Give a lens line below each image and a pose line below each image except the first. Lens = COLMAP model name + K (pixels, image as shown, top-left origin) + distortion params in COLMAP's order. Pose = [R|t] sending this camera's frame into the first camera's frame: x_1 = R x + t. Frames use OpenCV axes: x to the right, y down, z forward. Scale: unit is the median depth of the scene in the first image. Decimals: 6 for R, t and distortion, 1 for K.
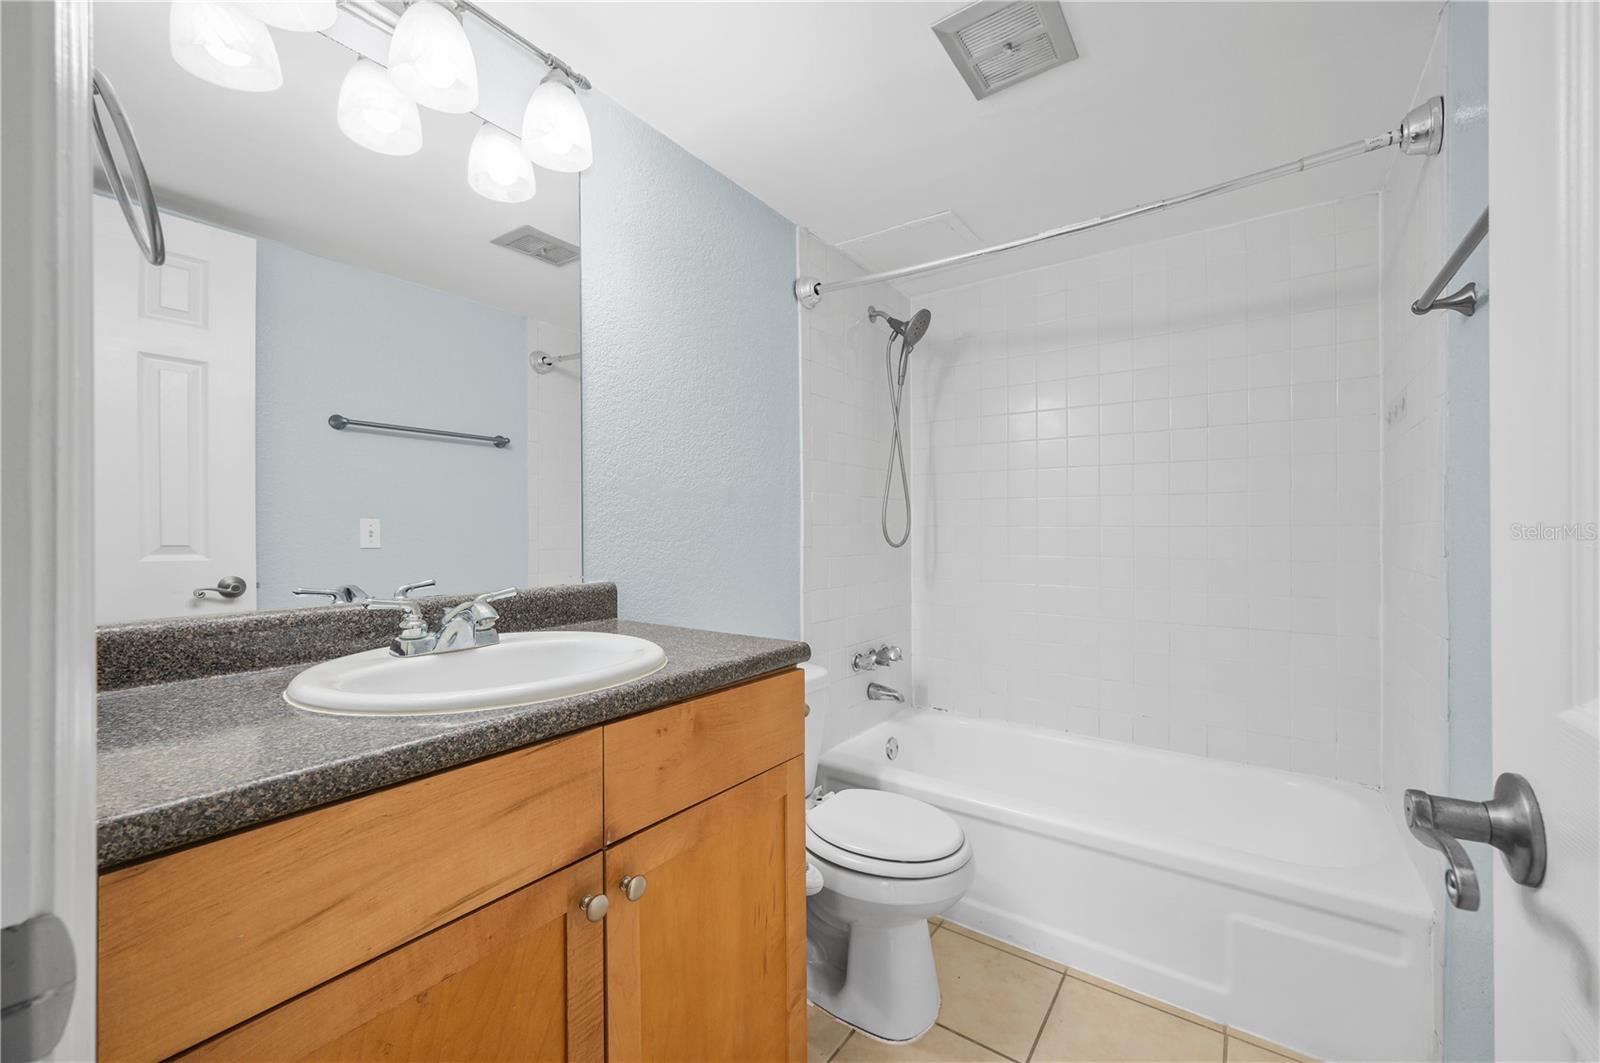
lens RADIAL K [[641.6, 0, 795.5], [0, 641.6, 529.7], [0, 0, 1]] dist [-0.000658, -0.000123]
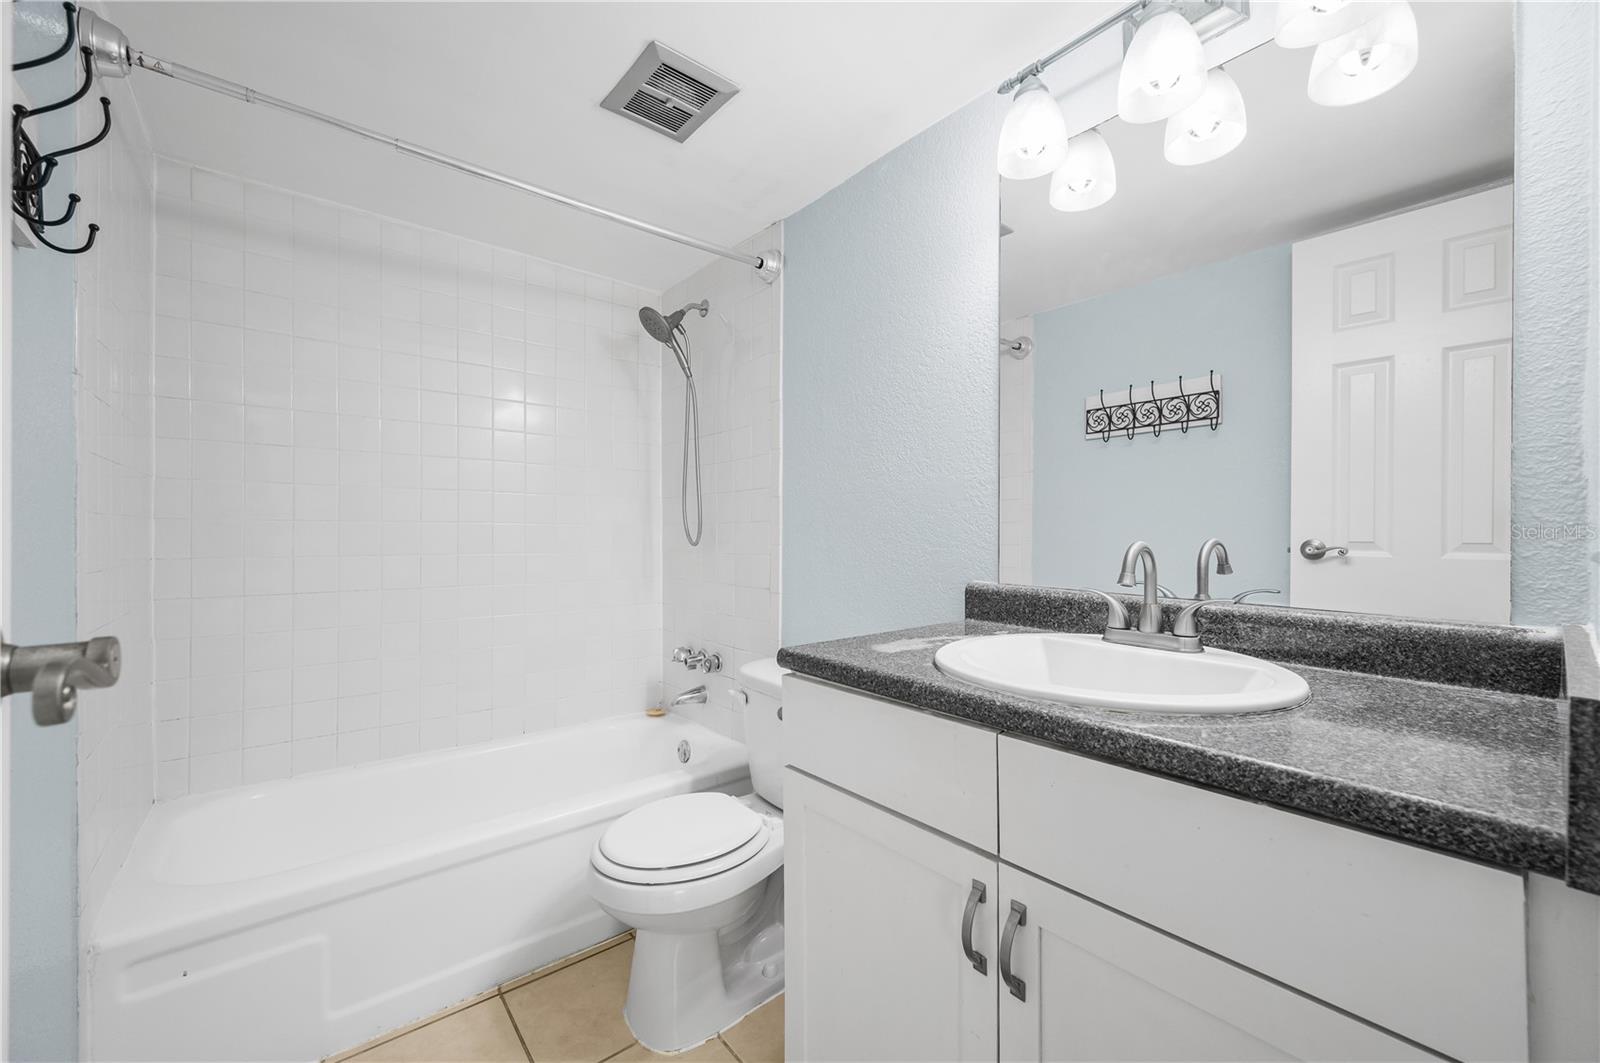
lens RADIAL K [[641.6, 0, 795.5], [0, 641.6, 529.7], [0, 0, 1]] dist [-0.000658, -0.000123]
pose [[-0.252459, 0.001435, -0.967607, 0.499098], [0.004064, 0.999992, 0.000423, 0.002046], [0.967599, -0.003826, -0.252462, 0.681635]]
